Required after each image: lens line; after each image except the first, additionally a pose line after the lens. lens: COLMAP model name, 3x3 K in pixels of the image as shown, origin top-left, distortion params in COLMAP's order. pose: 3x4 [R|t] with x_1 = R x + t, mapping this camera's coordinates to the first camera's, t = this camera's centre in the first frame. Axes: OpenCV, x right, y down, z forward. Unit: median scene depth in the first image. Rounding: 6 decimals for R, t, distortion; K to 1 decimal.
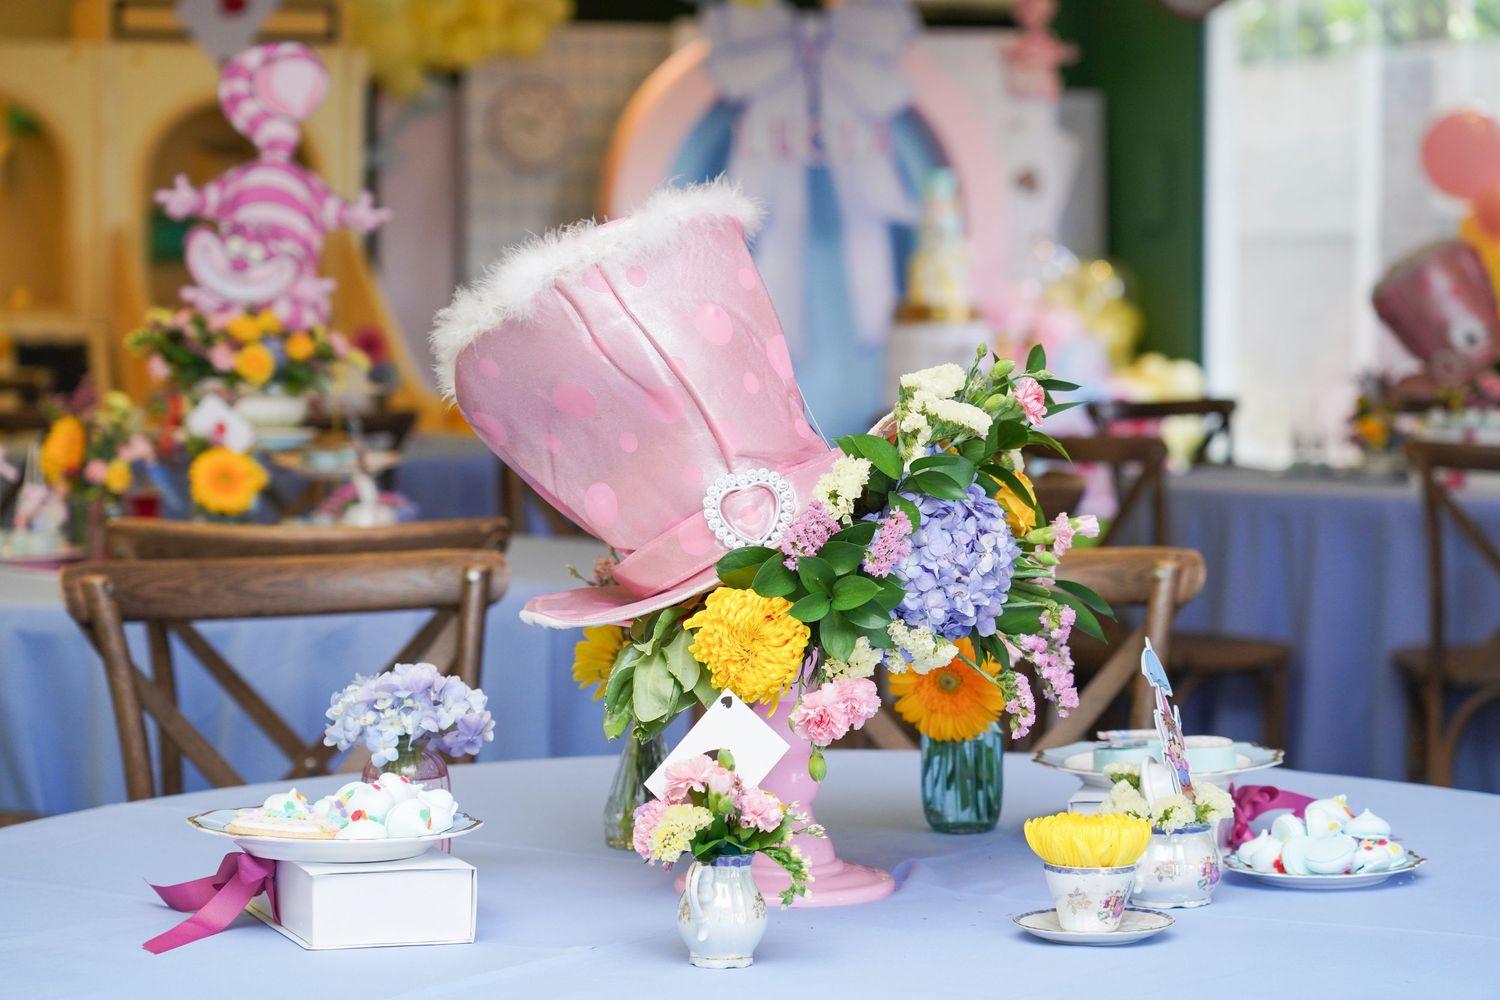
lens RADIAL K [[3841.8, 0, 752.2], [0, 3841.8, 501.6], [0, 0, 1]] dist [-0.011382, 0.000000]
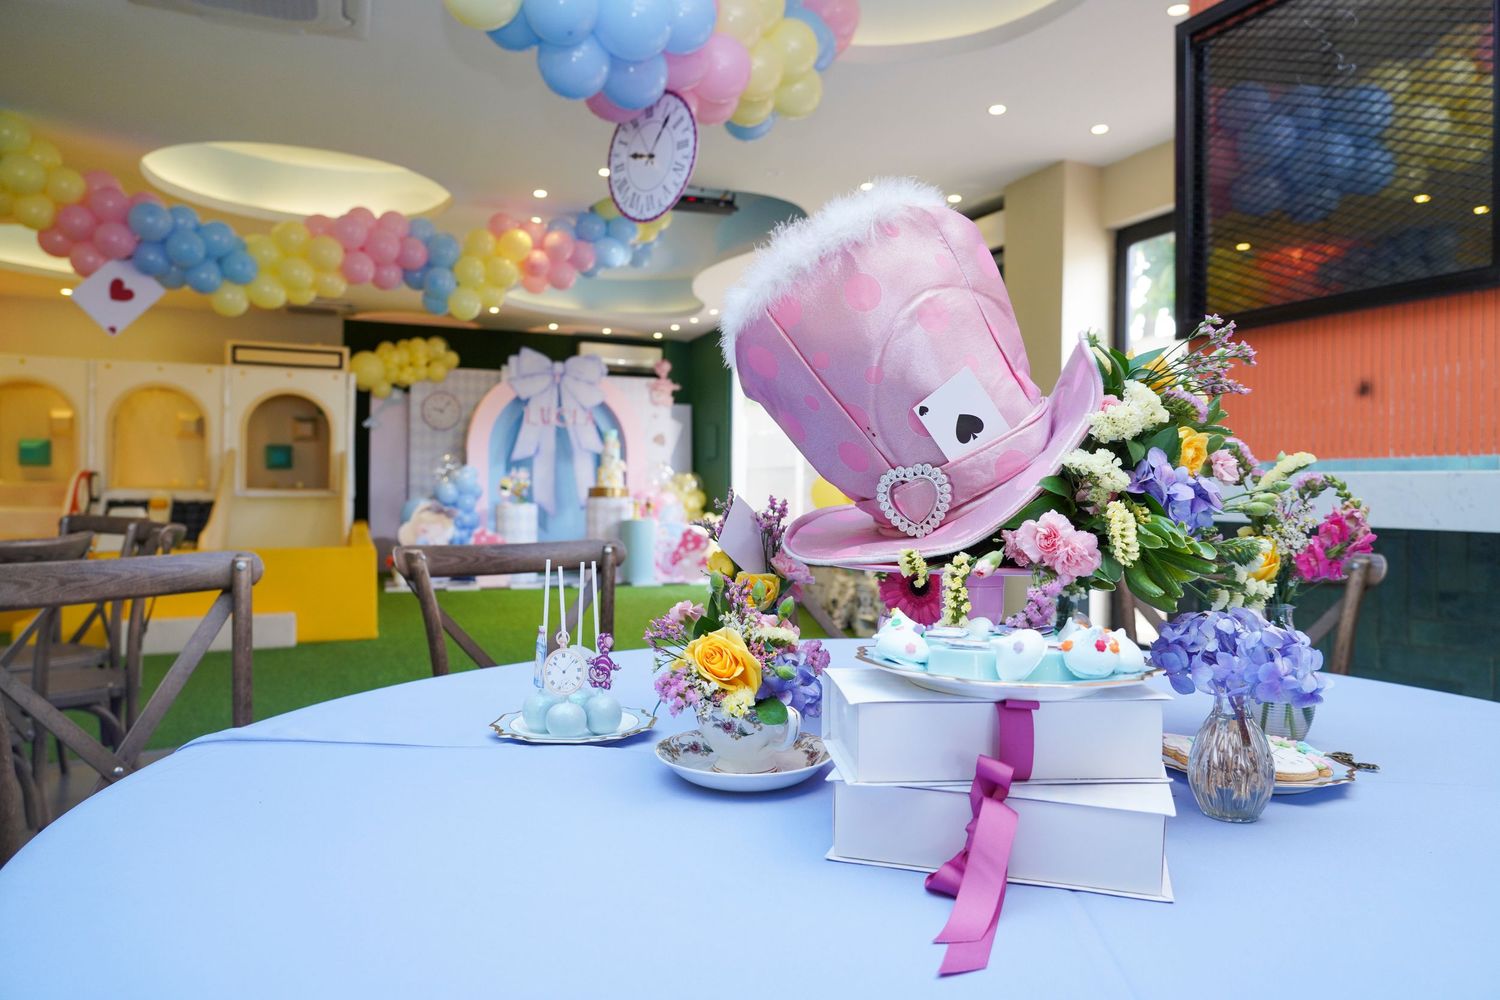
lens RADIAL K [[998.5, 0, 758.2], [0, 998.5, 496.7], [0, 0, 1]] dist [-0.030945, 0.010798]
pose [[0.992550, 0.006981, 0.121636, 0.061132], [-0.000227, 0.998461, -0.055450, -0.013690], [-0.121836, 0.055009, 0.991025, 0.398437]]
